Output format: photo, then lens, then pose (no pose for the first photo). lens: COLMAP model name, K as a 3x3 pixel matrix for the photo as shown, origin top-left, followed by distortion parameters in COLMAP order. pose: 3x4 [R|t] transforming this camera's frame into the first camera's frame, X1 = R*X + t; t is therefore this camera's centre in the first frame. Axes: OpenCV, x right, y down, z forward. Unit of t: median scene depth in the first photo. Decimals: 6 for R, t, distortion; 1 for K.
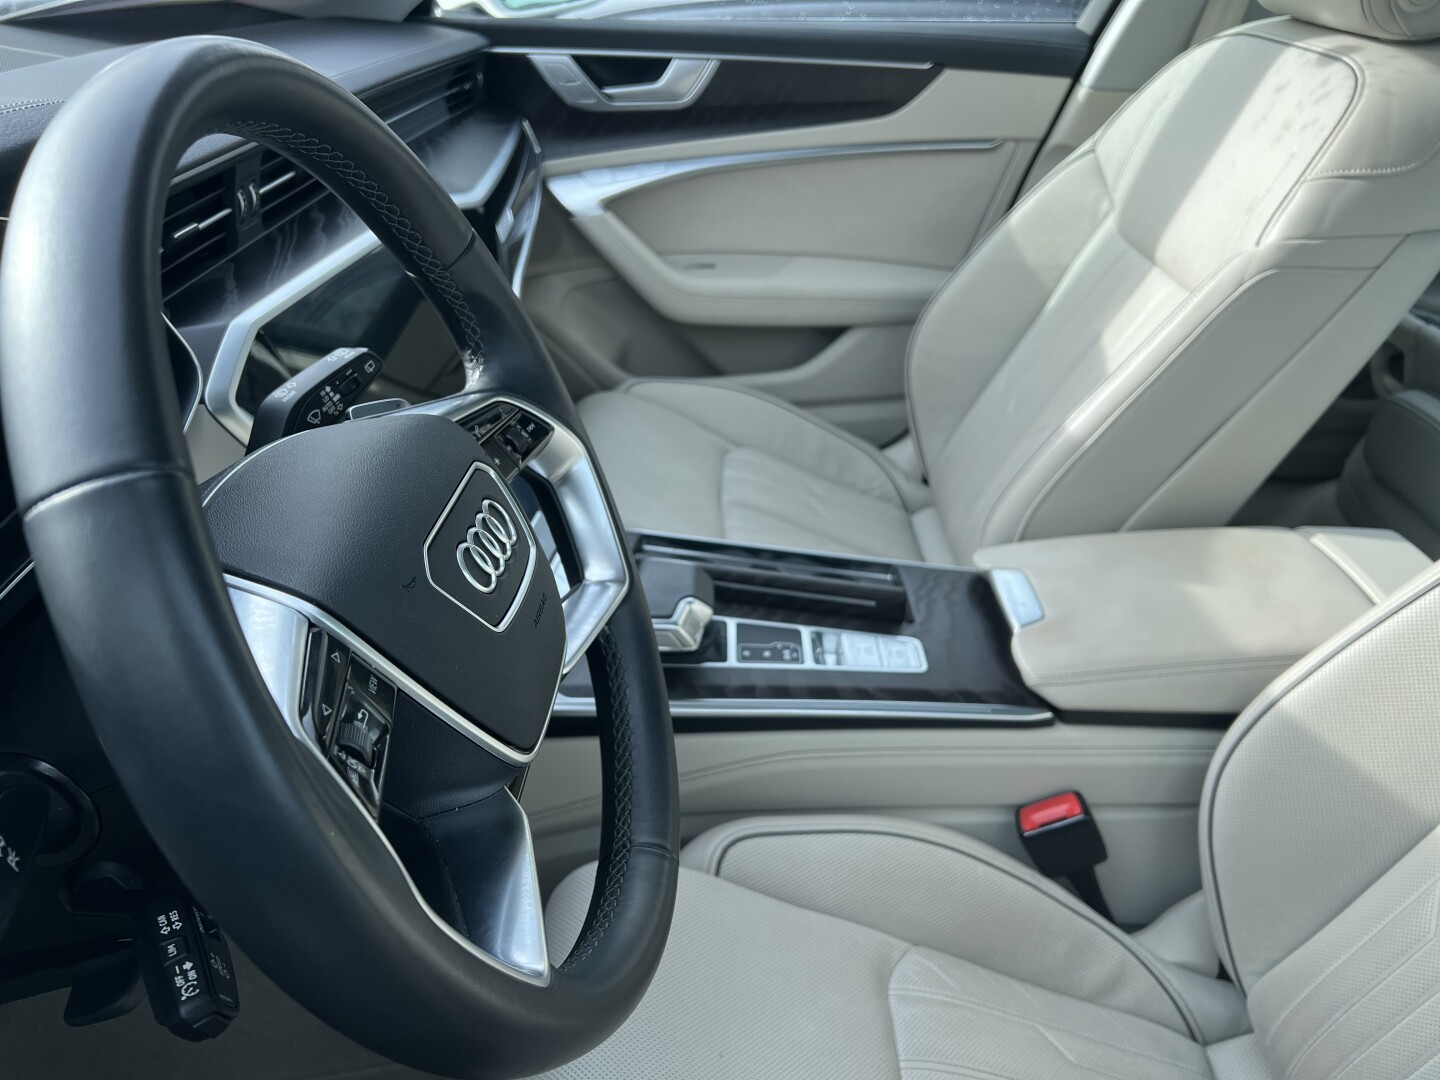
lens RADIAL K [[1093.9, 0, 725.1], [0, 1093.9, 534.4], [0, 0, 1]] dist [0.060276, -0.072158]
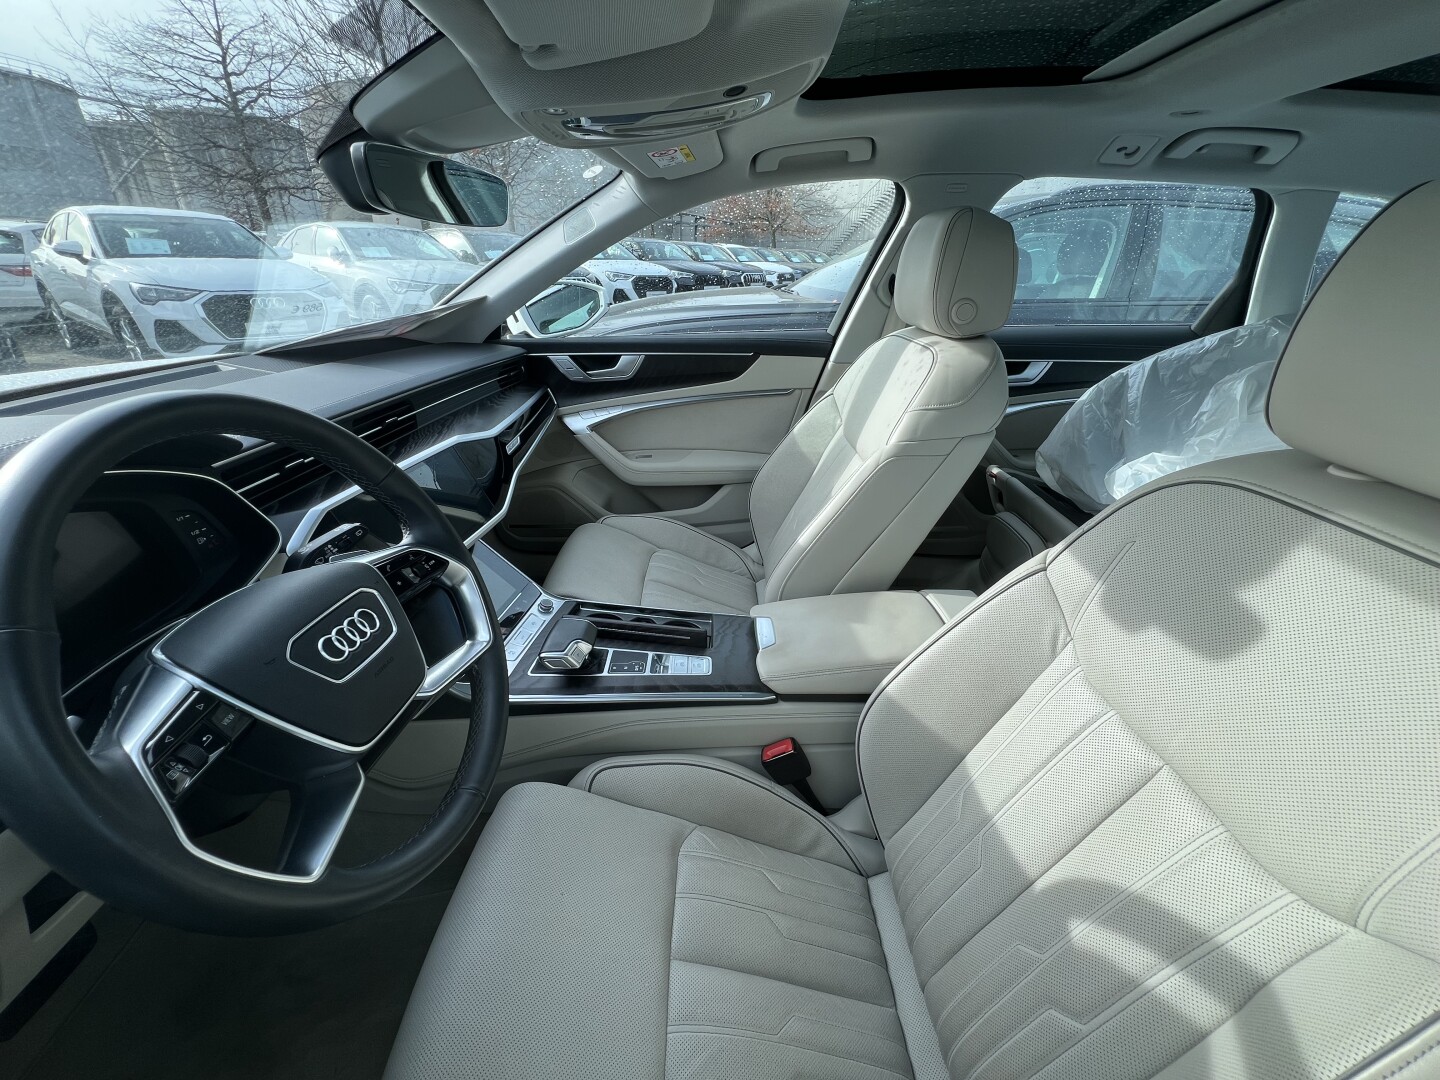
lens RADIAL K [[578.3, 0, 723.4], [0, 578.3, 540.5], [0, 0, 1]] dist [0.004279, 0.000076]
pose [[0.999193, -0.029068, -0.027710, 0.226167], [0.026978, 0.996964, -0.073041, -0.030111], [0.029749, 0.072235, 0.996944, -0.002127]]
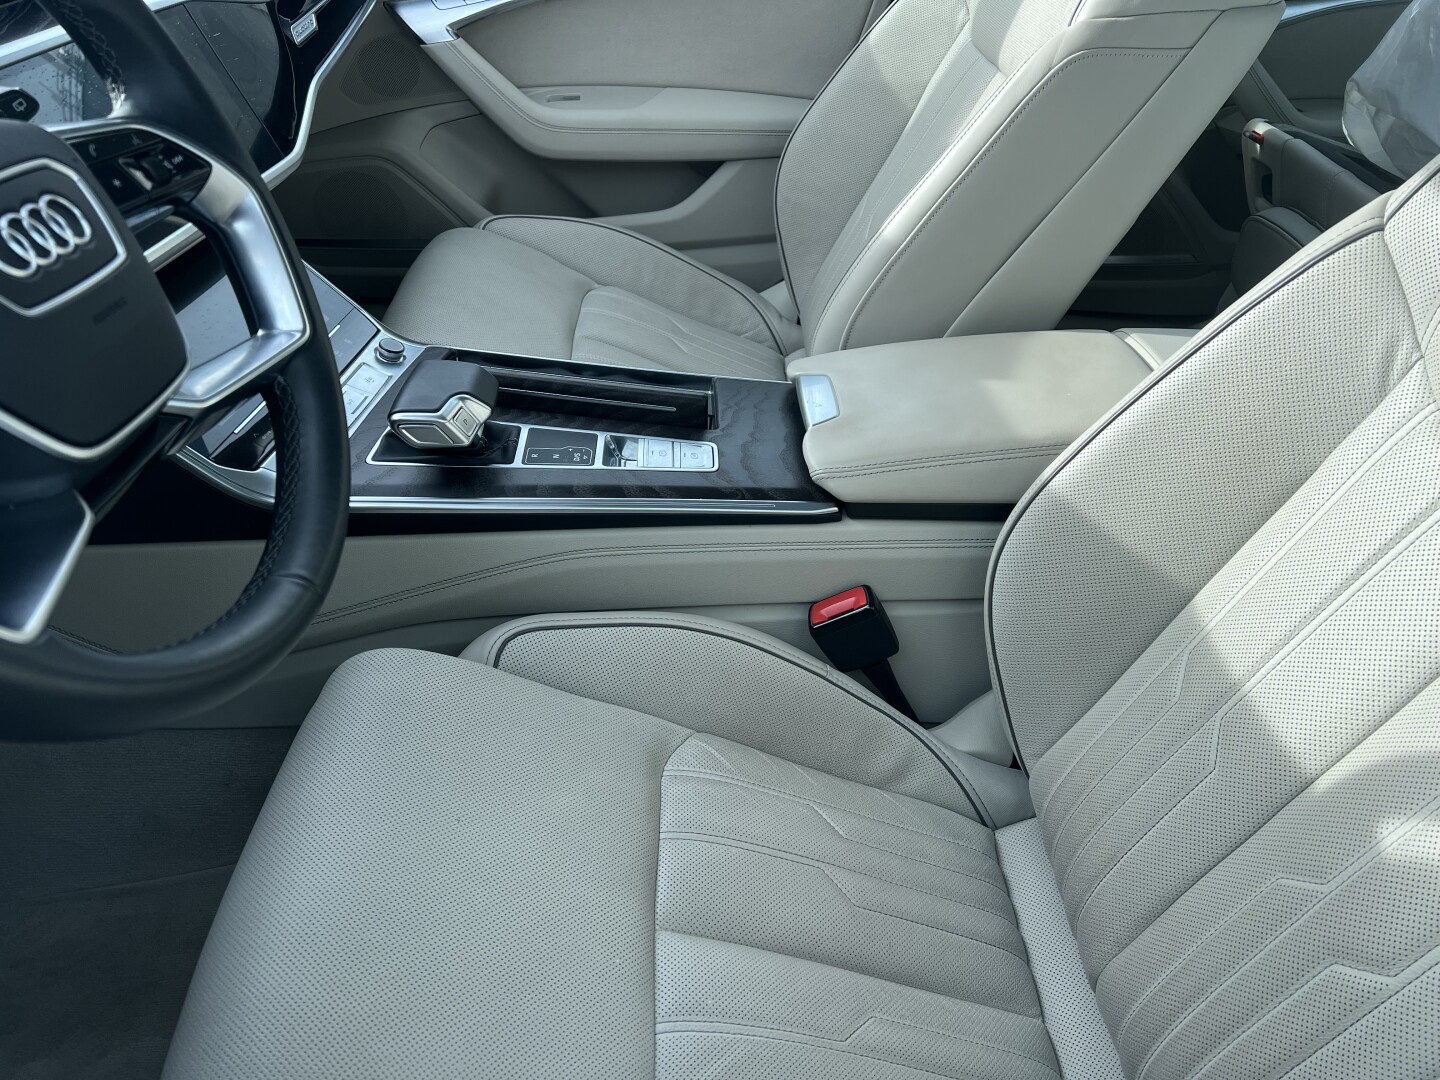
lens RADIAL K [[1089.9, 0, 735.5], [0, 1089.9, 534.4], [0, 0, 1]] dist [0.086145, -0.094627]
pose [[0.999806, -0.018038, 0.007914, 0.180720], [0.017325, 0.996447, 0.082419, 0.095650], [-0.009373, -0.082266, 0.996566, 0.008232]]
